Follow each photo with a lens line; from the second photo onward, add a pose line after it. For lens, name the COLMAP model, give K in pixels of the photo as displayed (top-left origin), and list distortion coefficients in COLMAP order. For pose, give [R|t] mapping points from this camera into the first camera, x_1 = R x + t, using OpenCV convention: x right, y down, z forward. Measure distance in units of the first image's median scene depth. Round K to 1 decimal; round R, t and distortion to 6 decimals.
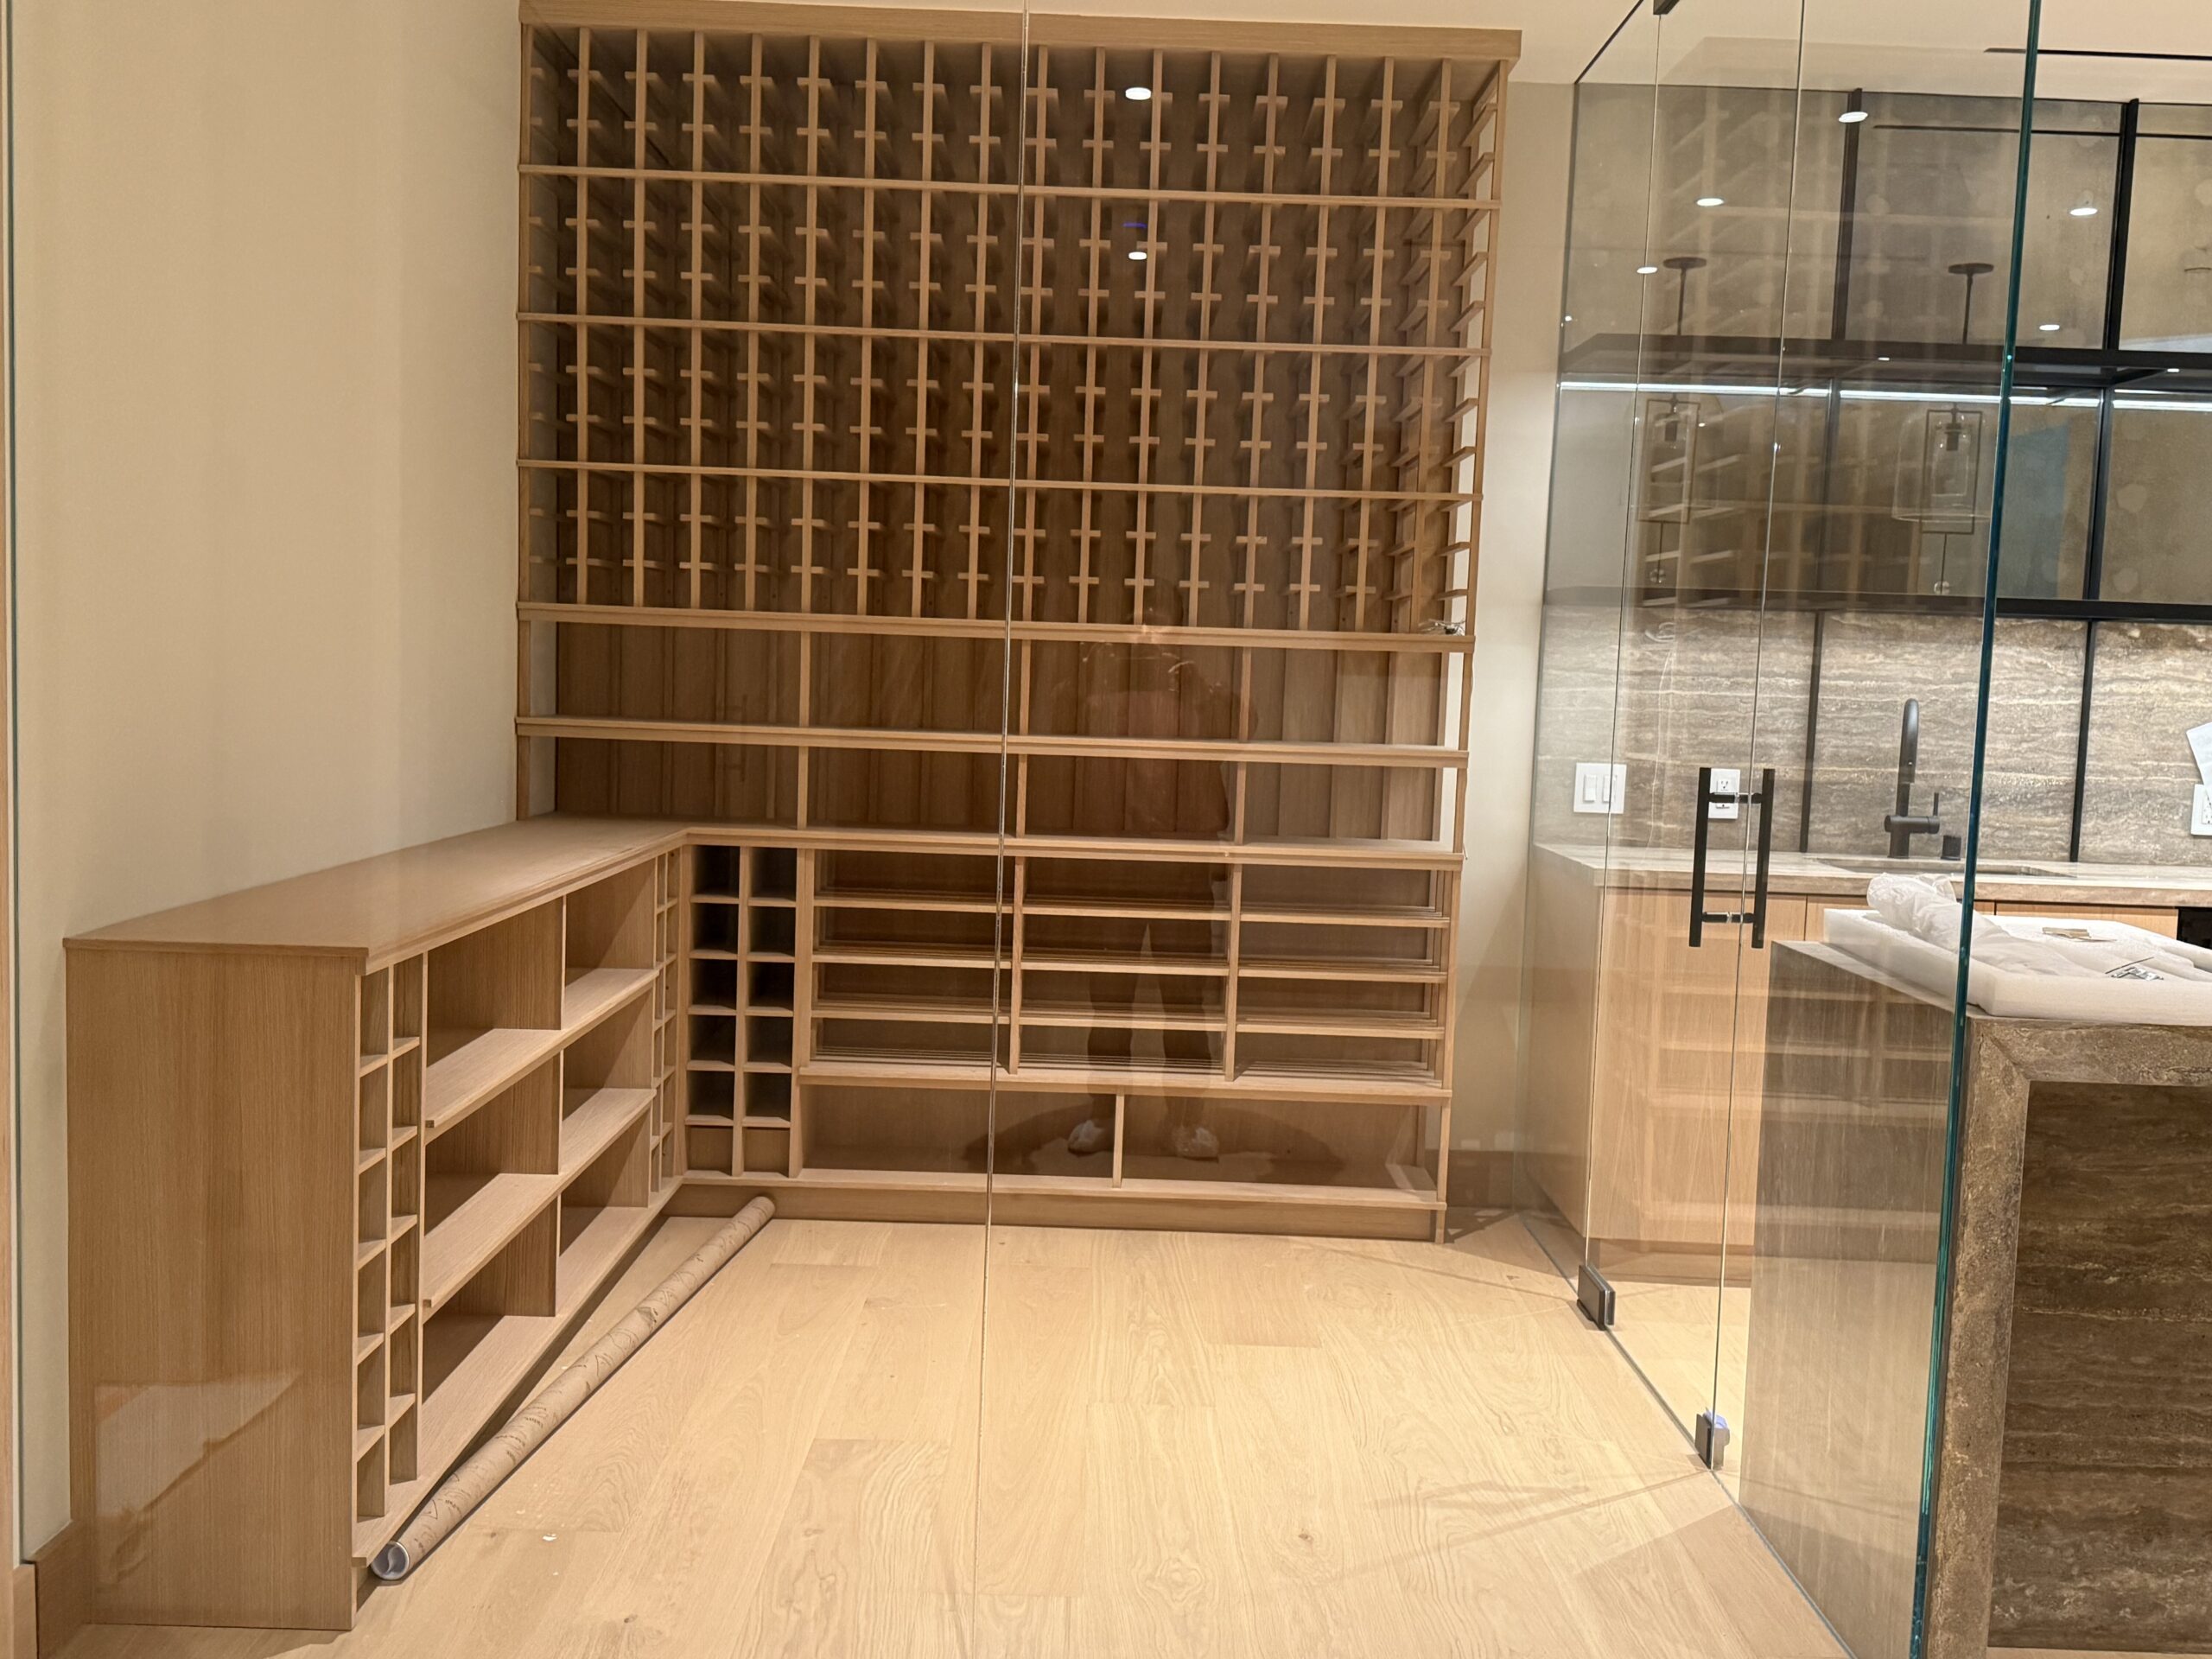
lens RADIAL K [[2087.6, 0, 1107.8], [0, 2087.6, 840.3], [0, 0, 1]] dist [0.028788, 0.000000]
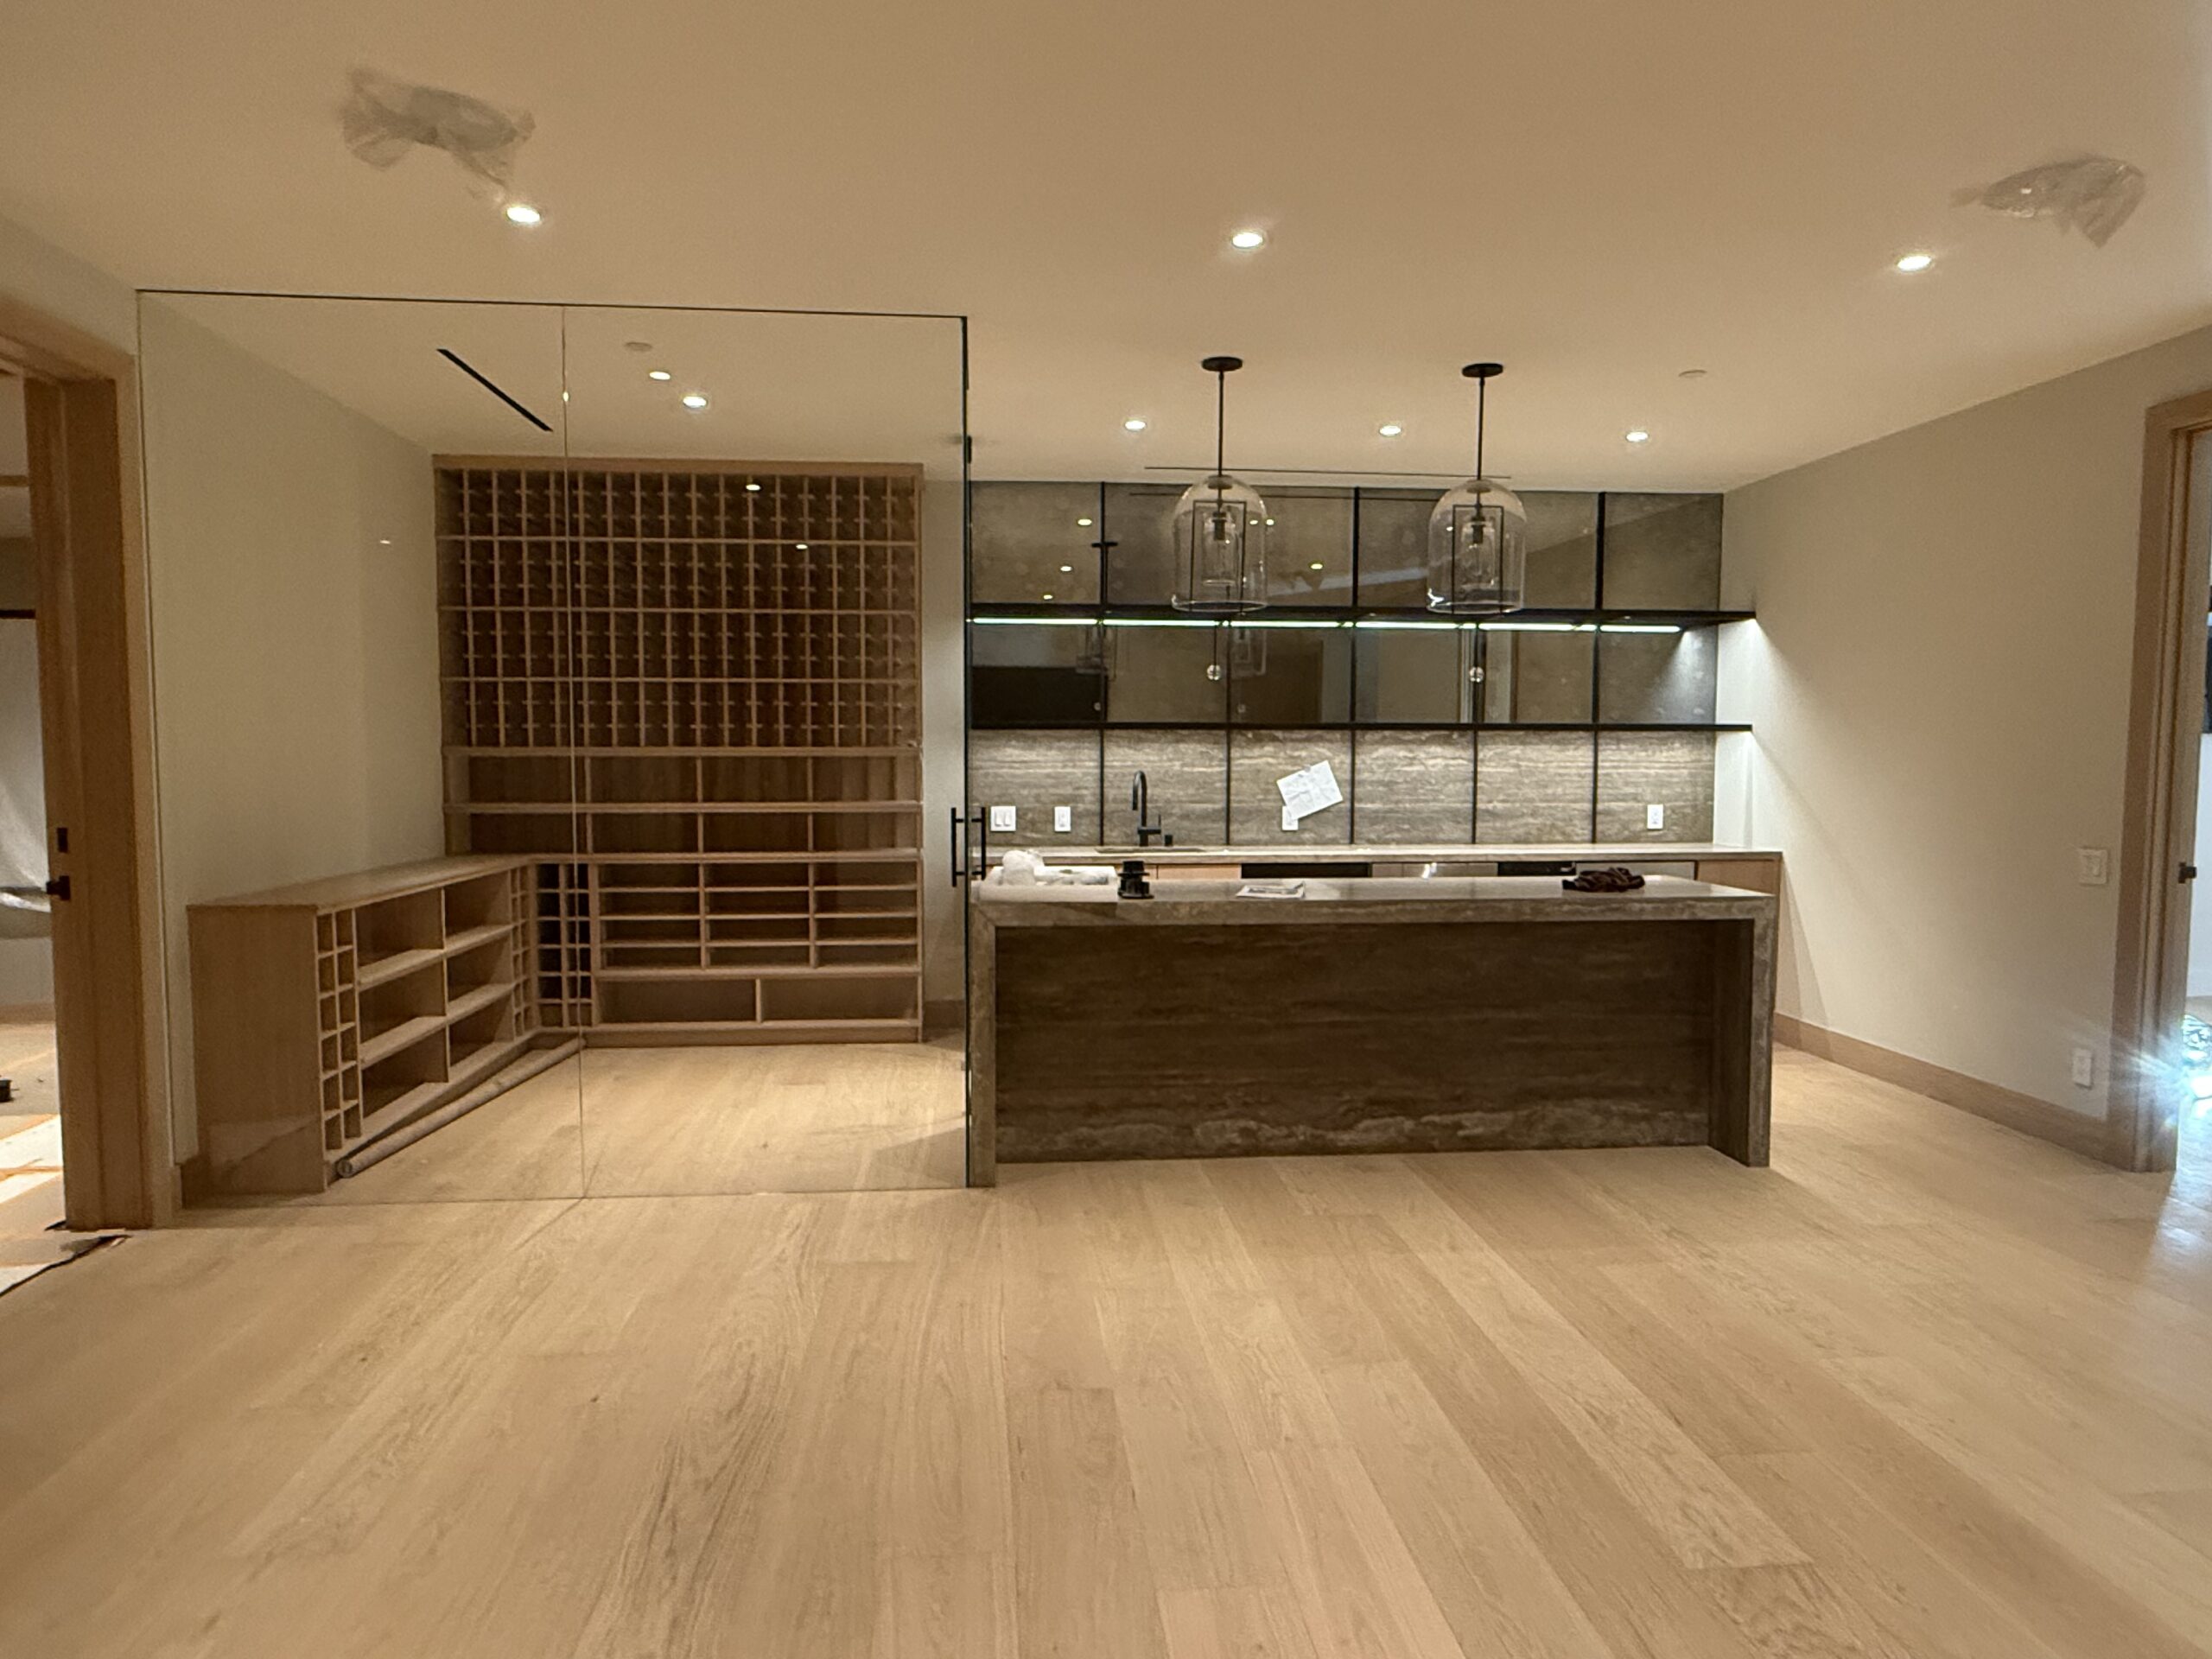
lens RADIAL K [[1369.7, 0, 1103.3], [0, 1369.7, 830.8], [0, 0, 1]] dist [-0.004635, 0.002660]
pose [[0.995051, -0.039538, 0.091161, 0.227691], [0.041669, 0.998898, -0.021592, 0.021415], [-0.090207, 0.025283, 0.995602, -0.365870]]
